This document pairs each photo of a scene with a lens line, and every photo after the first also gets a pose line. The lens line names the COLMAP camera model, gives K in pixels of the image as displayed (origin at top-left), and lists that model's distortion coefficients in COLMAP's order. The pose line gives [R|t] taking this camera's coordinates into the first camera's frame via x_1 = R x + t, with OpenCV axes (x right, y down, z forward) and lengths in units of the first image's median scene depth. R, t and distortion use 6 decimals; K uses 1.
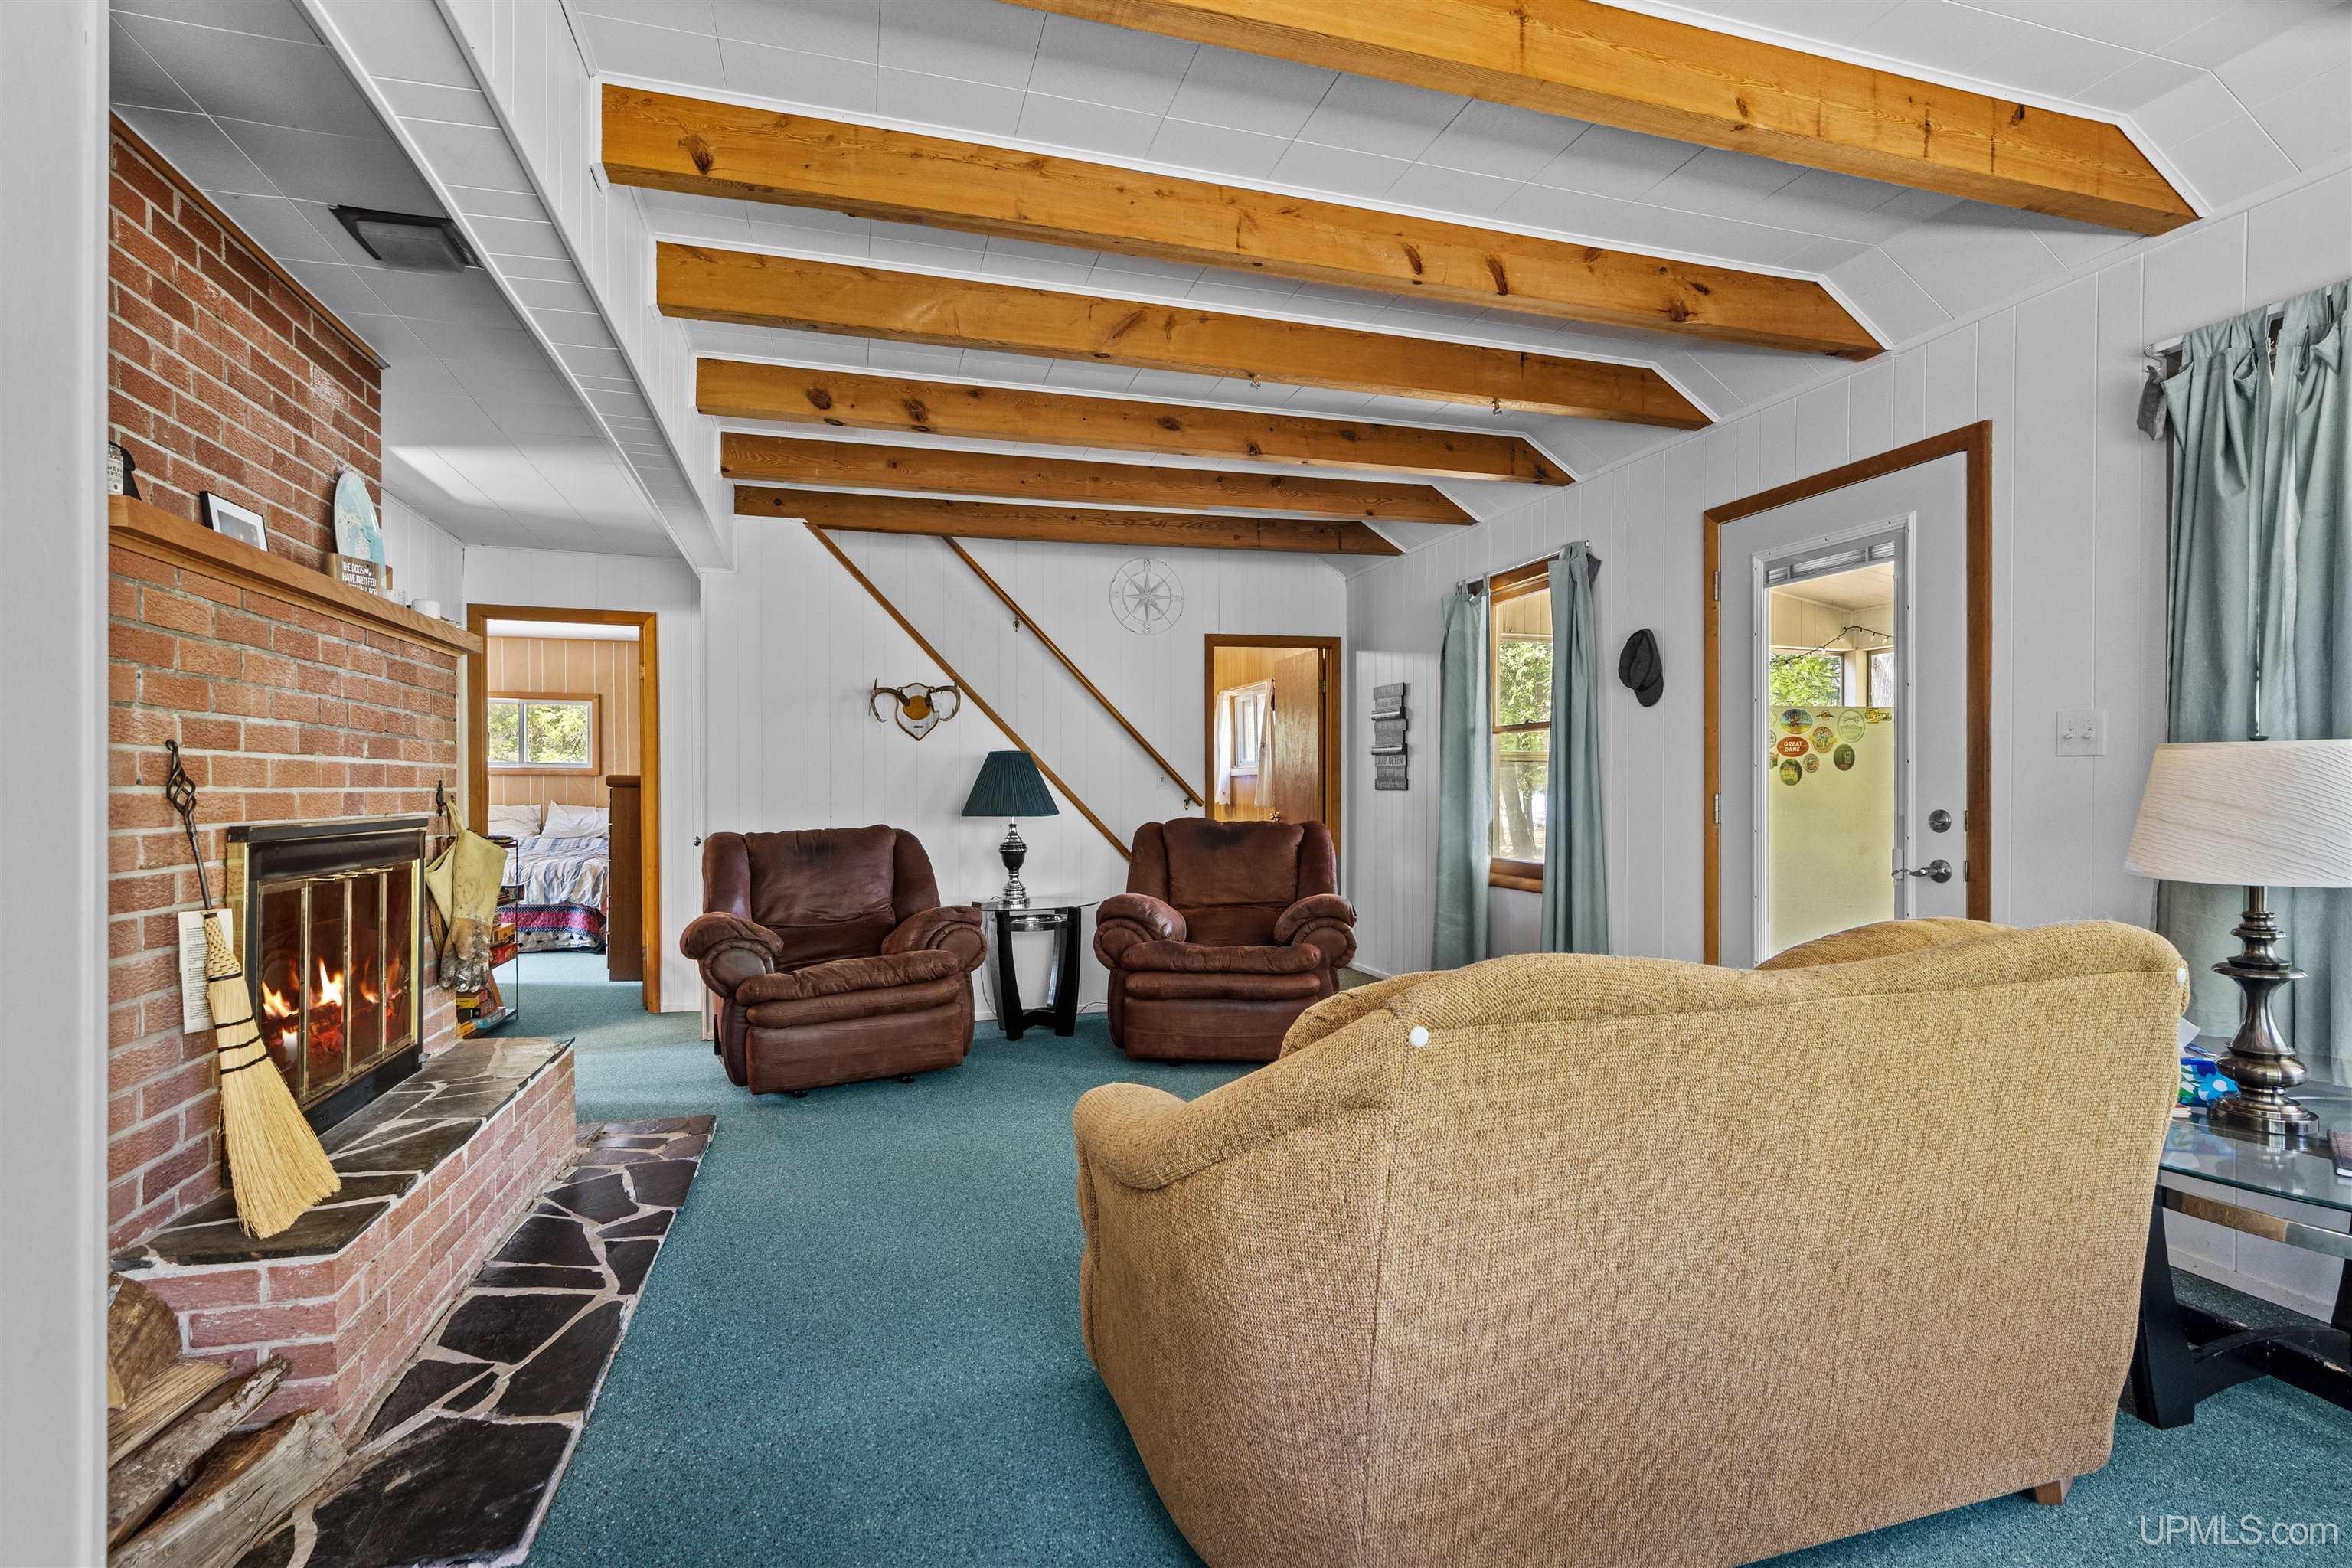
lens RADIAL K [[1103.7, 0, 1175.2], [0, 1103.7, 791.7], [0, 0, 1]] dist [-0.017820, -0.000359]
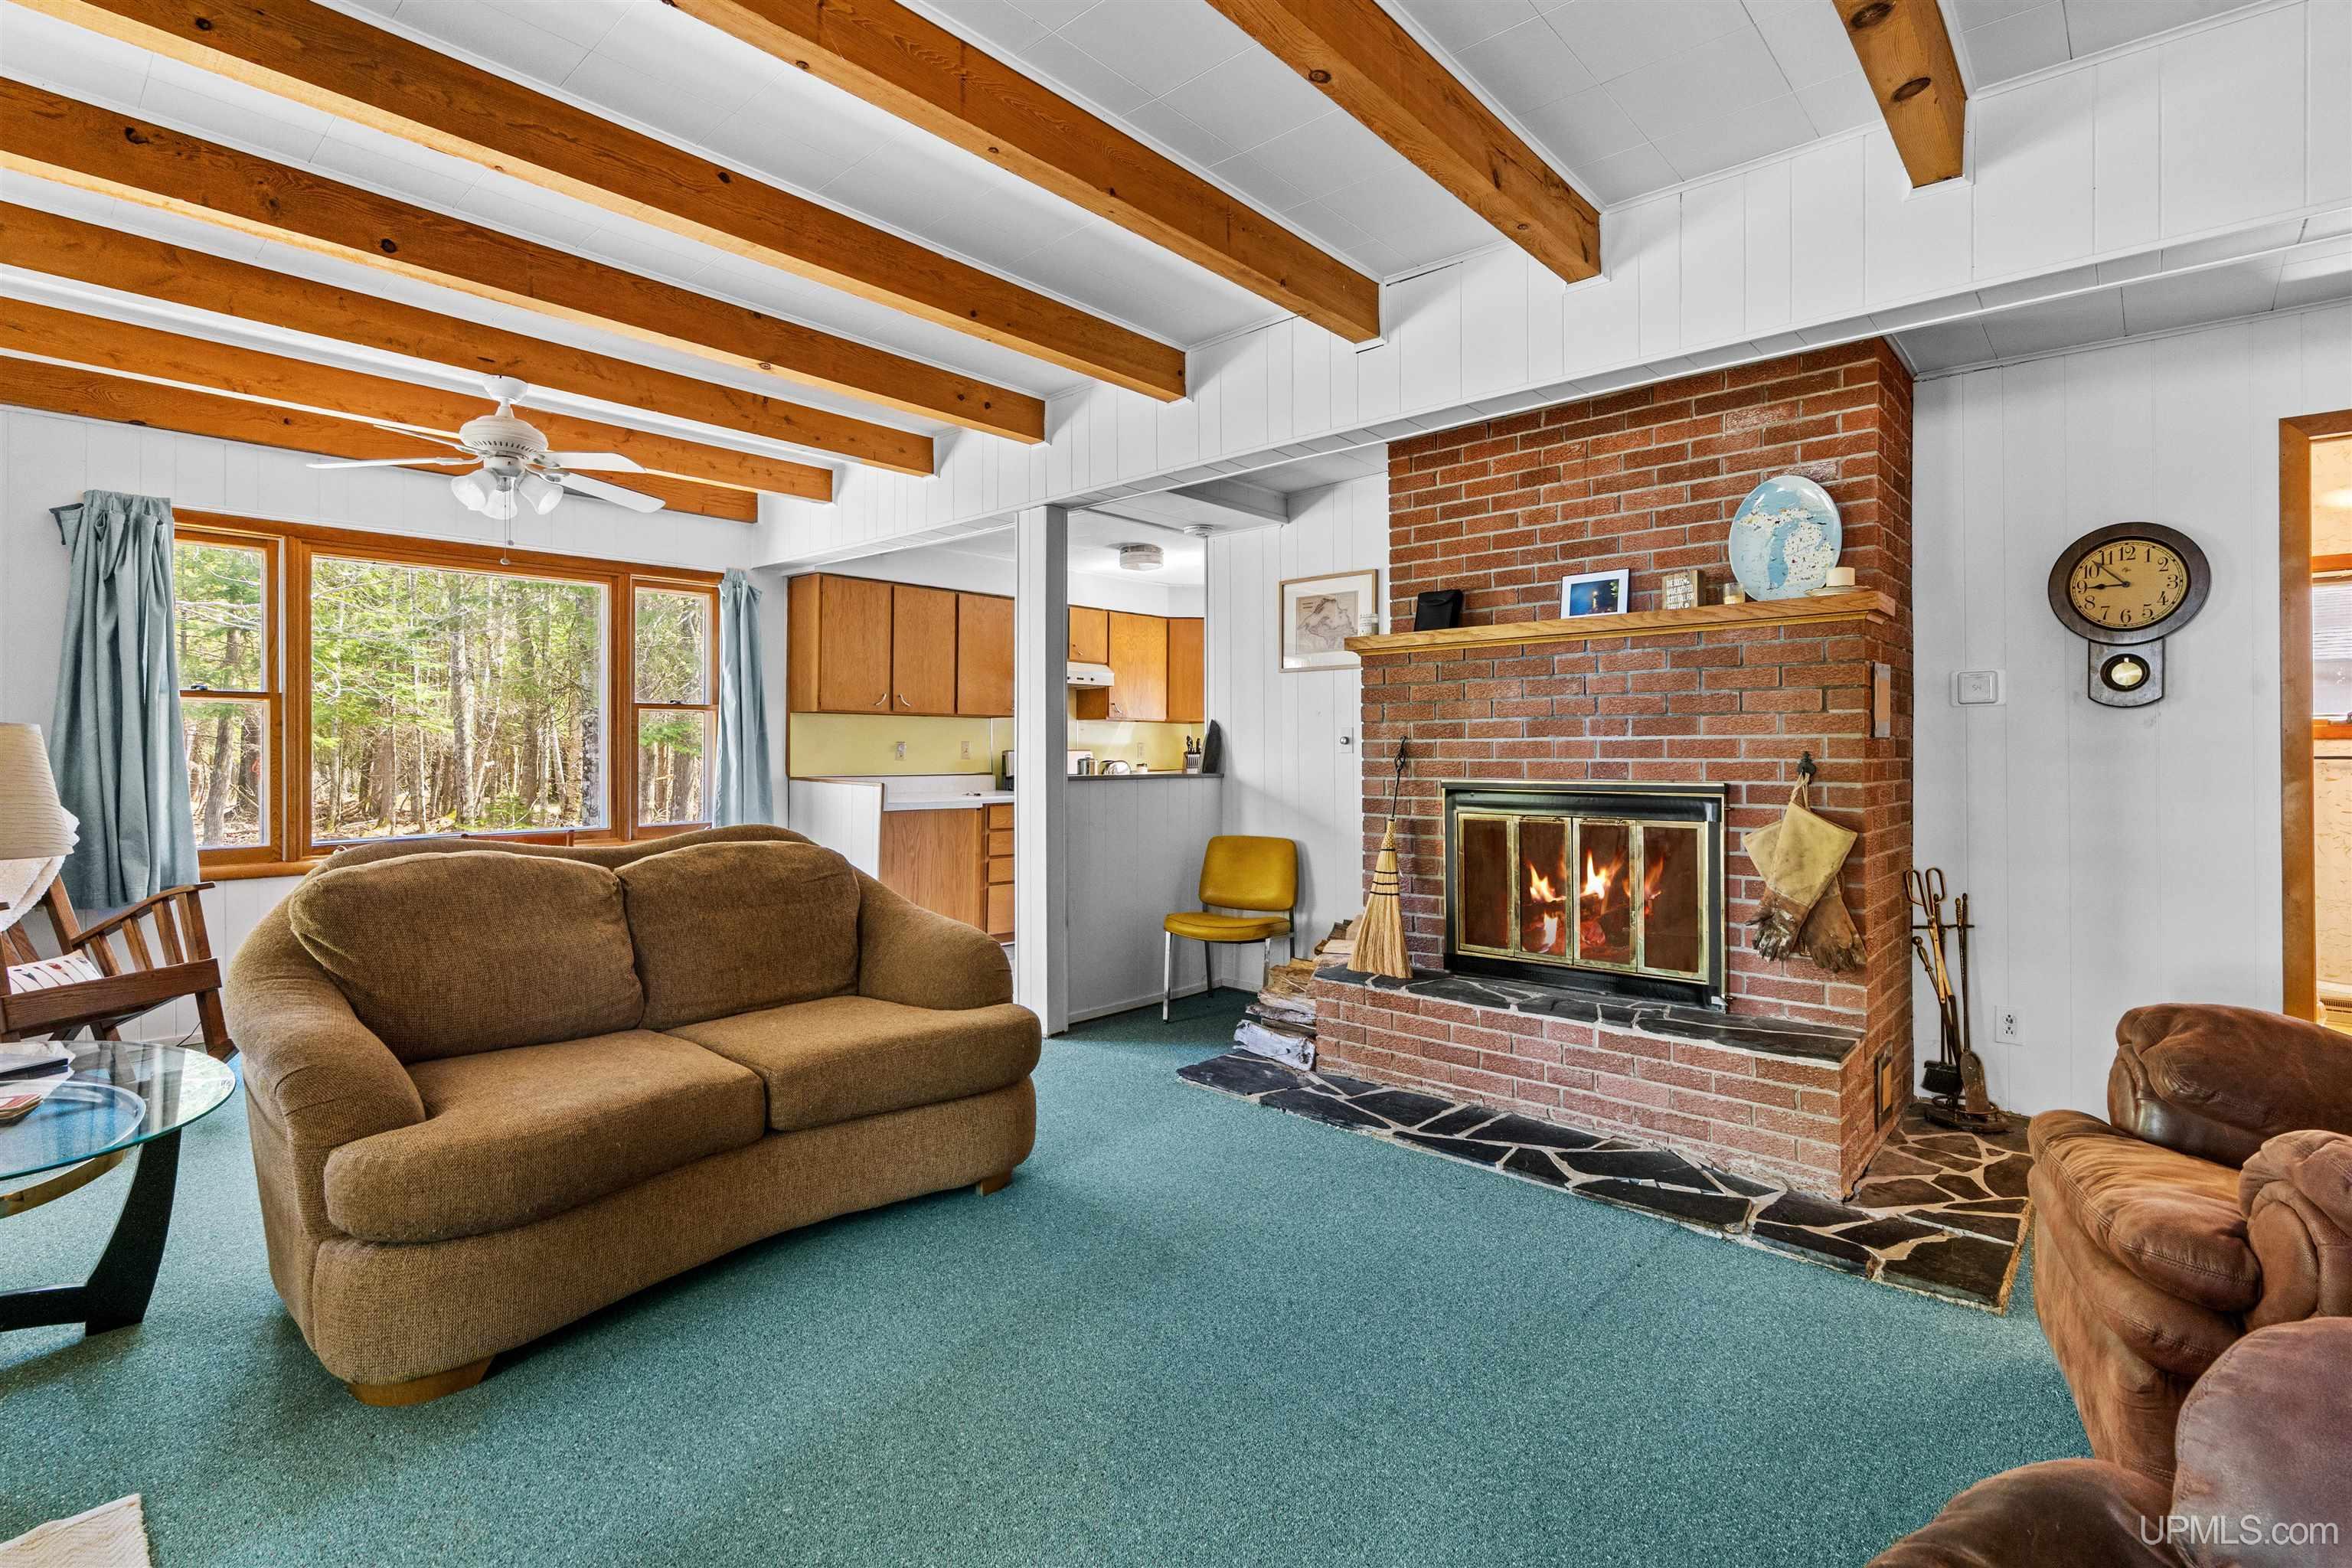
lens RADIAL K [[1103.7, 0, 1161.9], [0, 1103.7, 749.8], [0, 0, 1]] dist [-0.017820, -0.000359]
pose [[-0.854196, -0.000557, -0.519950, 0.400678], [-0.000904, 1.000000, 0.000415, -0.013332], [0.519950, 0.000824, -0.854197, 1.766702]]
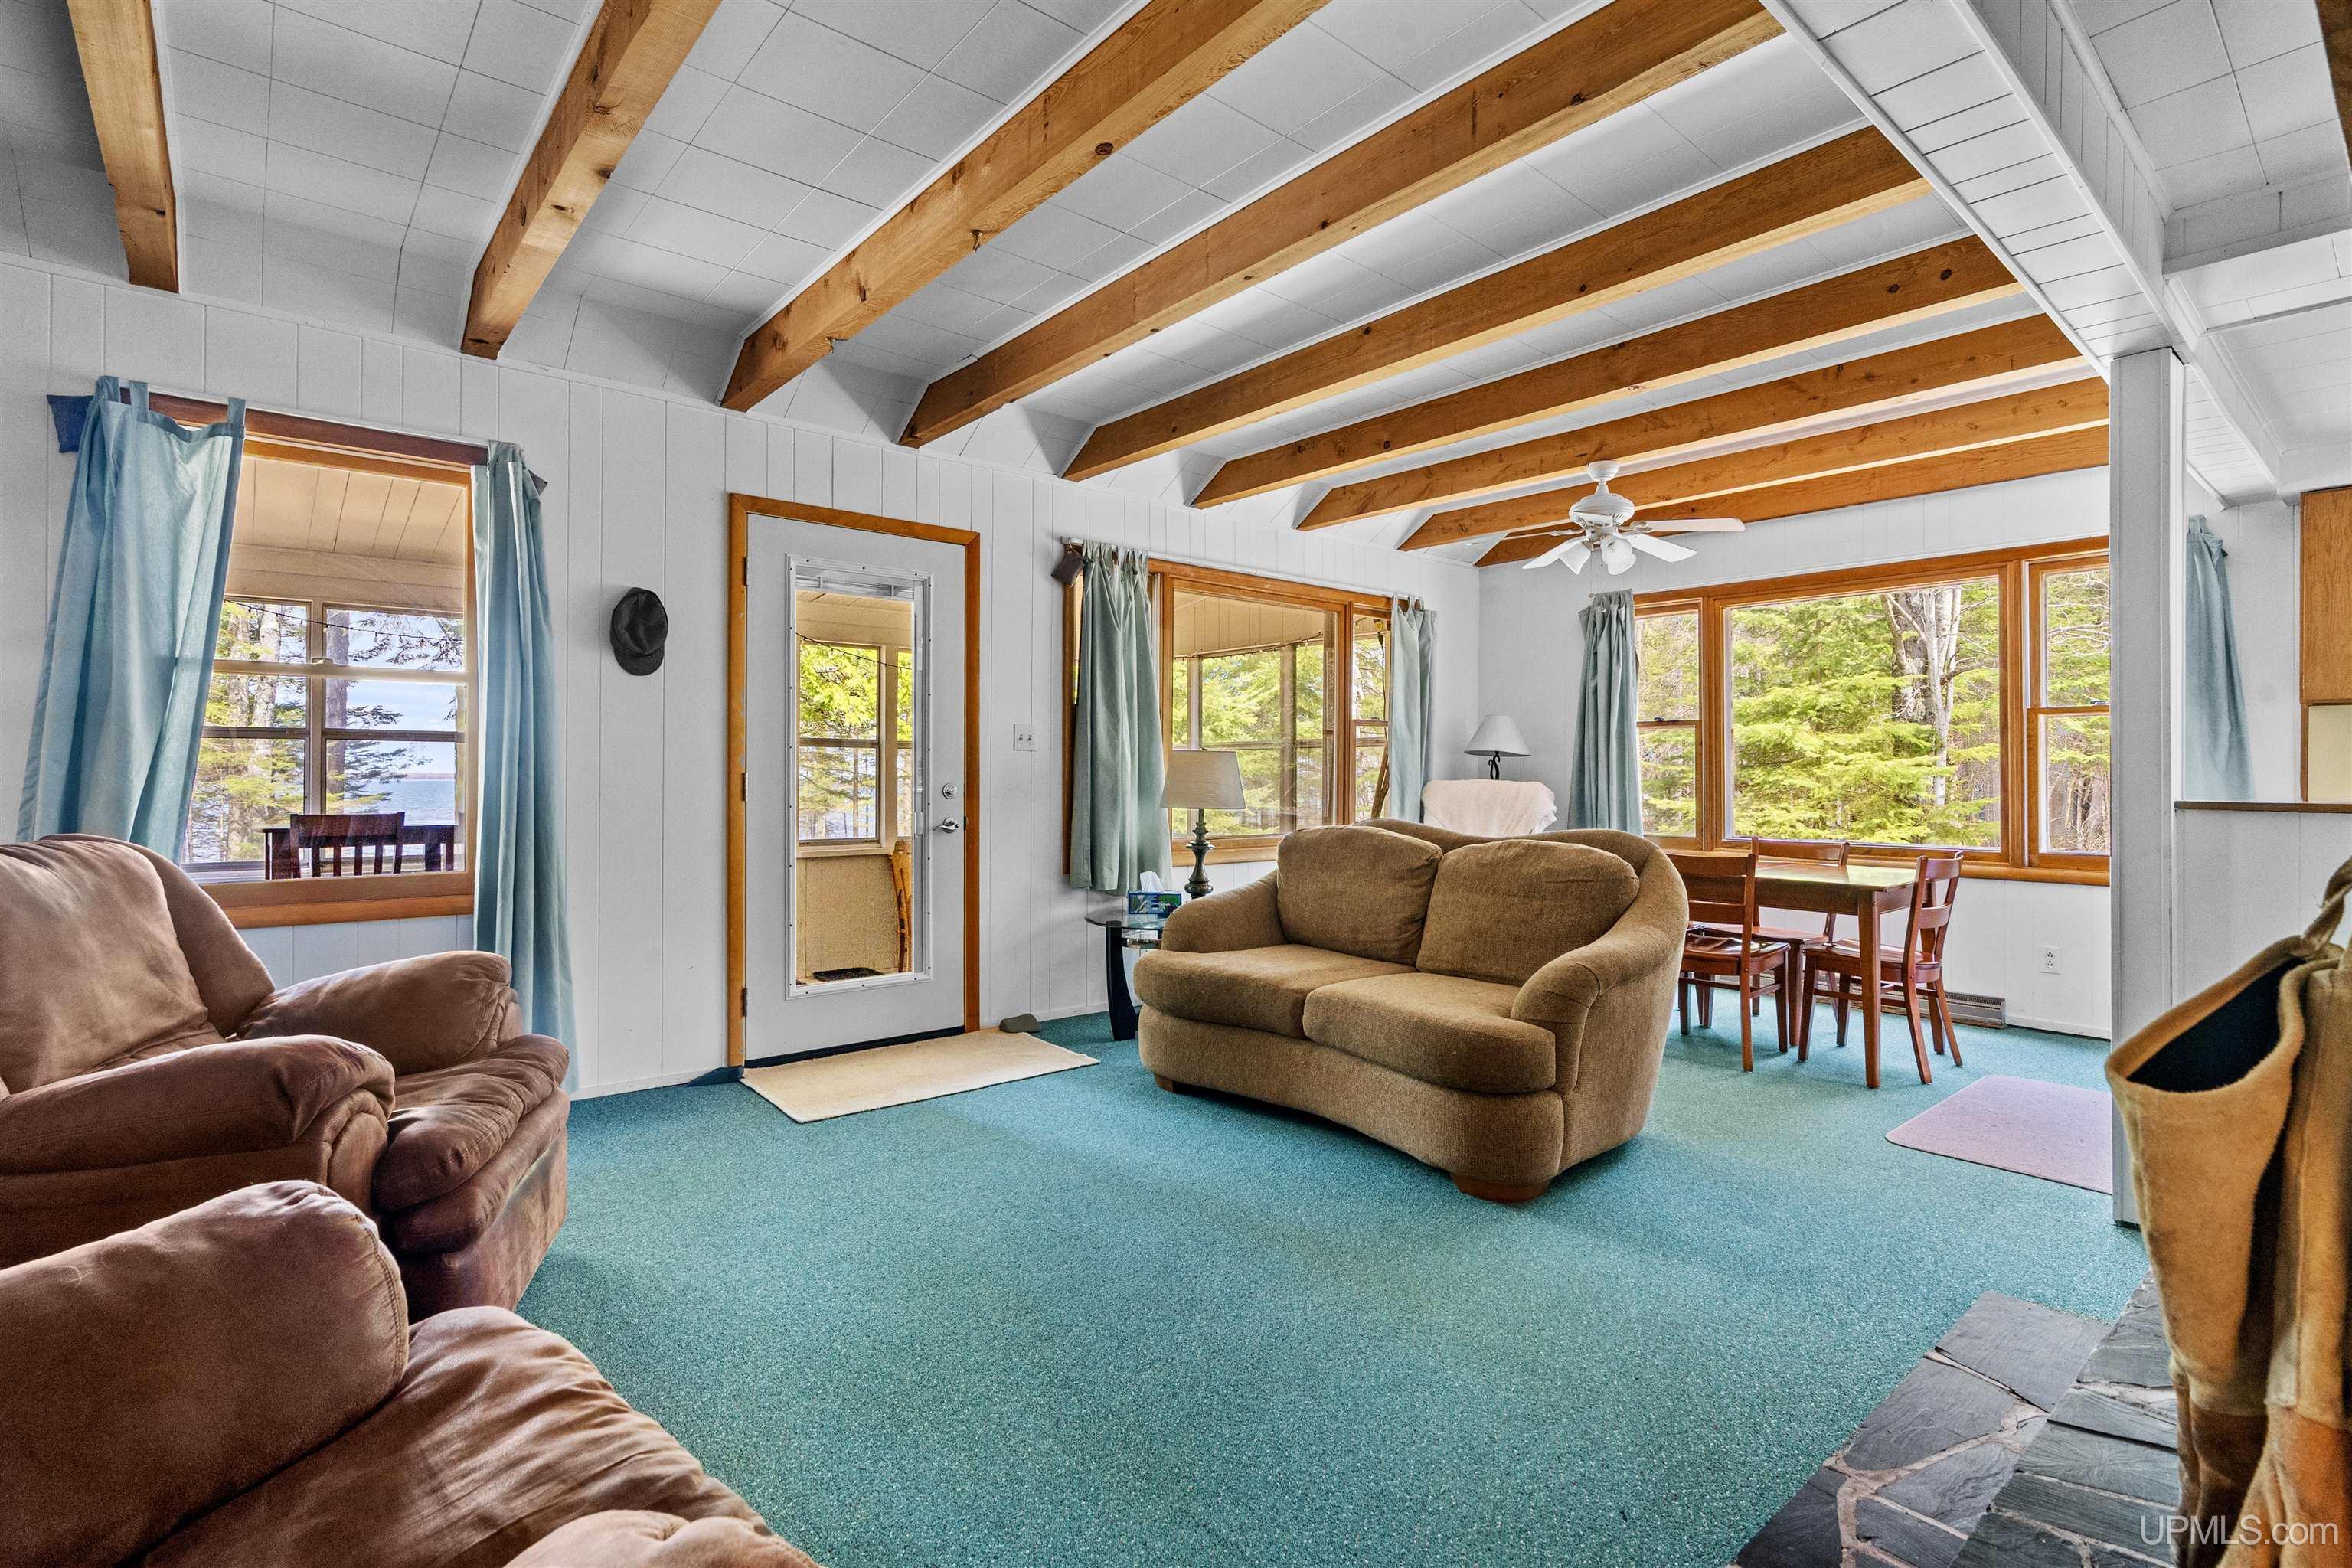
lens RADIAL K [[1103.7, 0, 1173.3], [0, 1103.7, 770.6], [0, 0, 1]] dist [-0.017820, -0.000359]
pose [[-0.403044, 0.000967, 0.915180, -0.863589], [0.001610, 0.999999, -0.000347, 0.000578], [-0.915179, 0.001333, -0.403045, 1.472443]]
